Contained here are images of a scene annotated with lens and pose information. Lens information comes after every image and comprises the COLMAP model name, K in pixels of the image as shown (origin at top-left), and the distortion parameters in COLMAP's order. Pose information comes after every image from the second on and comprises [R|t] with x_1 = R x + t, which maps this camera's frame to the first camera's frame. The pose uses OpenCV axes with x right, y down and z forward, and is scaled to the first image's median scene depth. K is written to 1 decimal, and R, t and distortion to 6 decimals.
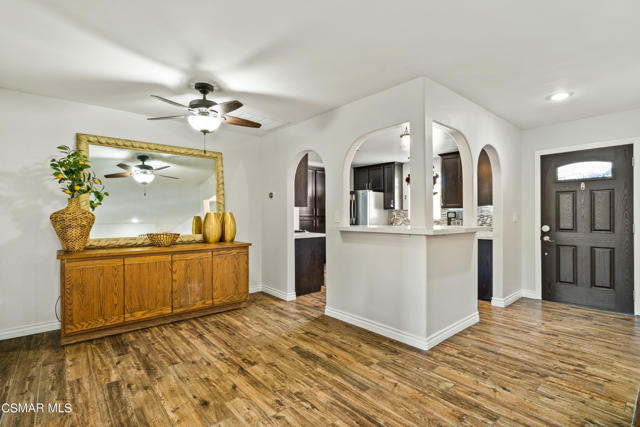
lens RADIAL K [[303.1, 0, 320.0], [0, 303.1, 213.5], [0, 0, 1]] dist [-0.001507, -0.000057]
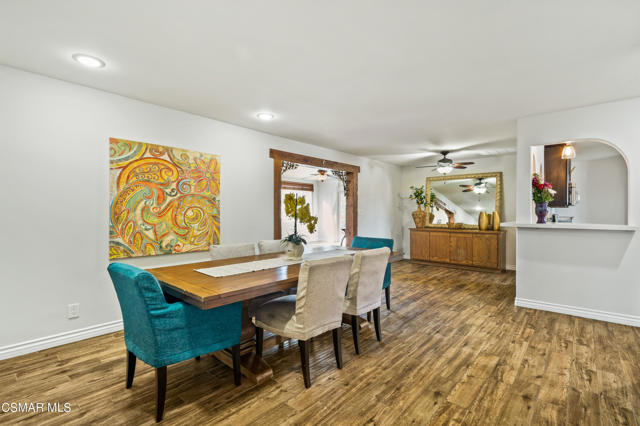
lens RADIAL K [[298.6, 0, 320.4], [0, 298.6, 218.1], [0, 0, 1]] dist [-0.000364, -0.000011]
pose [[0.133828, 0.018977, -0.990823, 1.412238], [0.006165, 0.999781, 0.019982, -0.008633], [0.990985, -0.008783, 0.133681, -0.115294]]
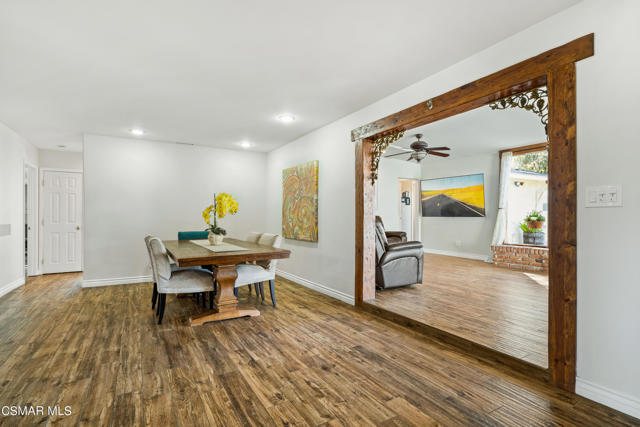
lens RADIAL K [[314.3, 0, 320.0], [0, 314.3, 213.5], [0, 0, 1]] dist [-0.002736, -0.000321]
pose [[-0.983432, 0.006873, 0.181149, -0.166486], [0.003225, 0.999786, -0.020424, 0.038594], [-0.181251, -0.019501, -0.983244, 1.111716]]
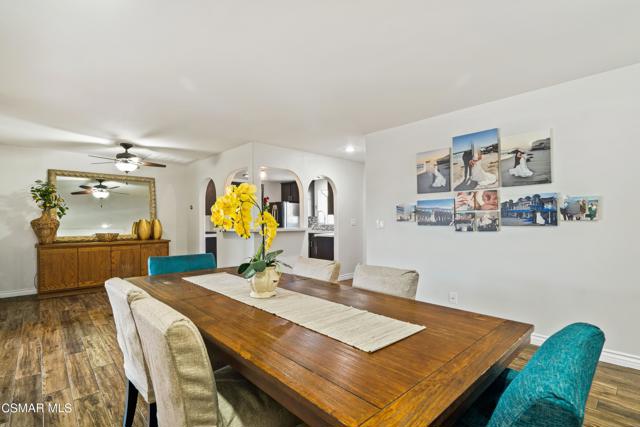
lens RADIAL K [[298.6, 0, 320.4], [0, 298.6, 218.6], [0, 0, 1]] dist [-0.000364, -0.000011]
pose [[0.999077, -0.002081, 0.042903, 0.561206], [0.002088, 0.999998, -0.000108, -0.007131], [-0.042903, 0.000198, 0.999079, -0.630381]]
